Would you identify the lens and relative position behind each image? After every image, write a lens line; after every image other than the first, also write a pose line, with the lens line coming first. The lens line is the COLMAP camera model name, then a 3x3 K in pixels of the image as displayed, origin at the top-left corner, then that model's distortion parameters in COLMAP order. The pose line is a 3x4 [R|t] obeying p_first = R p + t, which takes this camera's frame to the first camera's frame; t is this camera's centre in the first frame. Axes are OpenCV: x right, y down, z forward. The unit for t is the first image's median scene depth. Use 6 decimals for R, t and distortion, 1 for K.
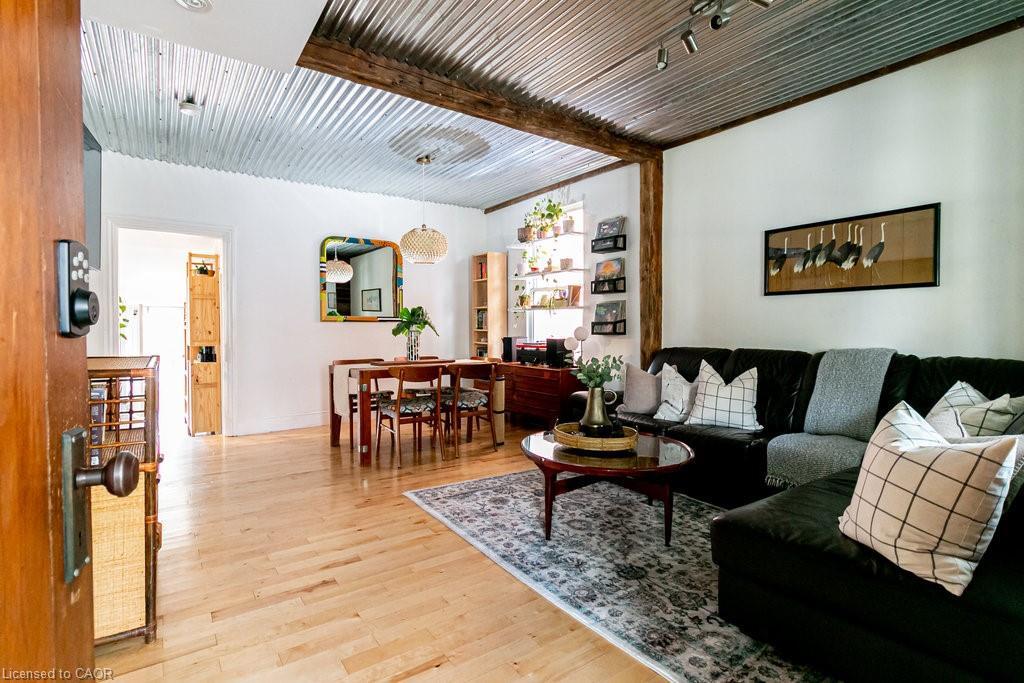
lens RADIAL K [[502.1, 0, 528.8], [0, 502.1, 340.2], [0, 0, 1]] dist [0.007096, 0.000258]
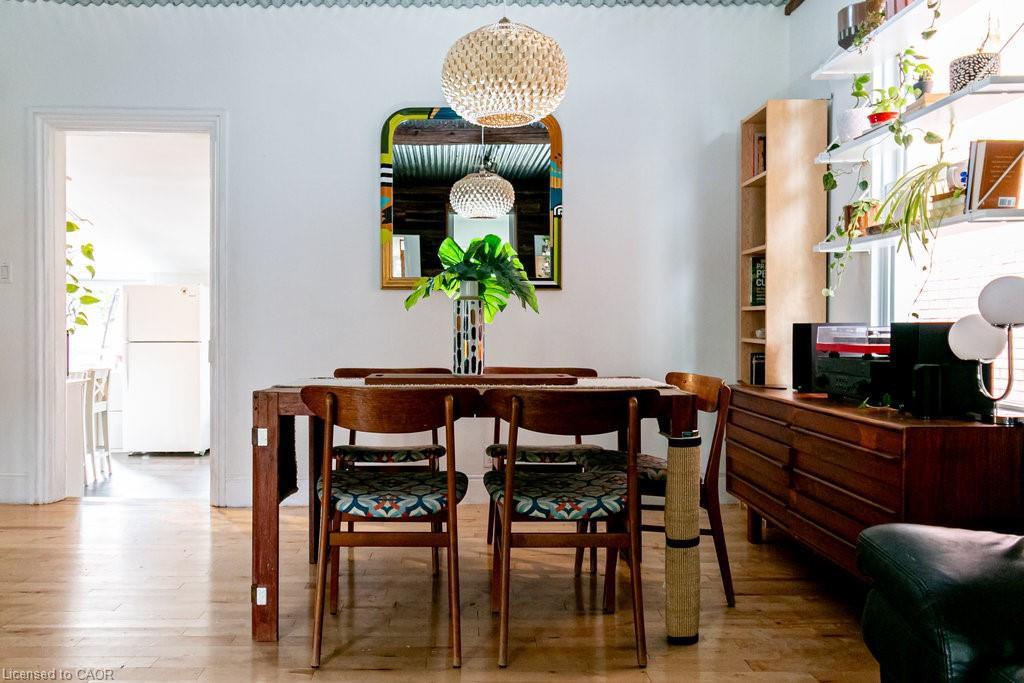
lens RADIAL K [[829.7, 0, 504.0], [0, 829.7, 342.7], [0, 0, 1]] dist [0.001125, 0.005701]
pose [[0.815120, 0.007268, -0.579247, 0.153315], [-0.018731, 0.999729, -0.013815, 0.024258], [0.578990, 0.022111, 0.815035, 0.485863]]
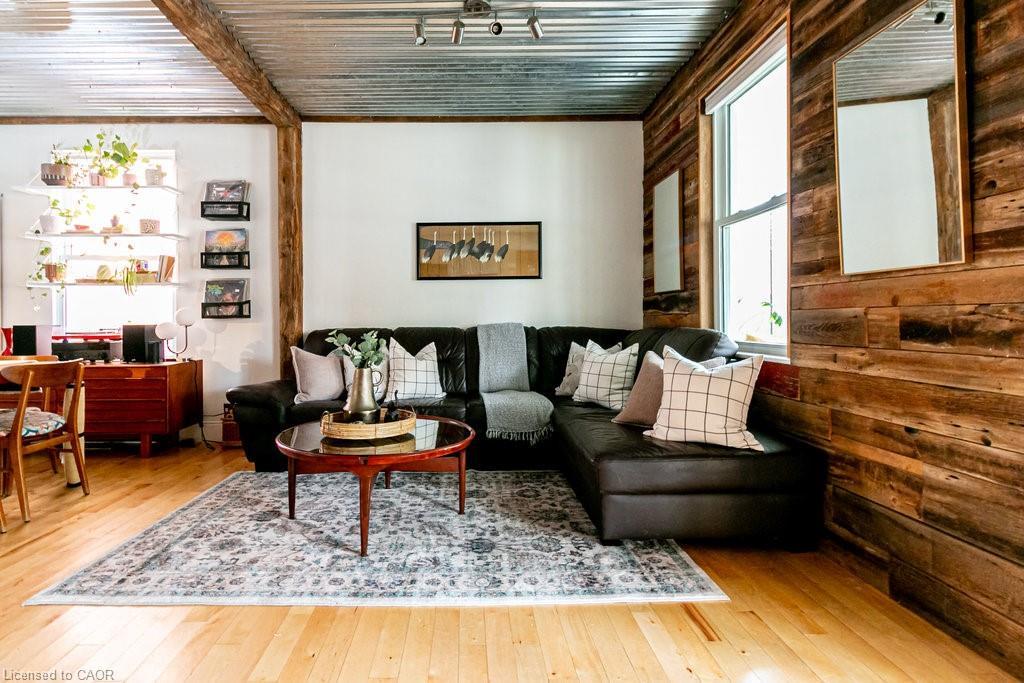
lens RADIAL K [[479.7, 0, 475.9], [0, 479.7, 322.2], [0, 0, 1]] dist [0.005566, 0.000865]
pose [[0.592884, -0.008866, 0.805239, -0.245599], [0.028912, 0.999529, -0.010282, 0.016013], [-0.804769, 0.029377, 0.592861, 0.197086]]
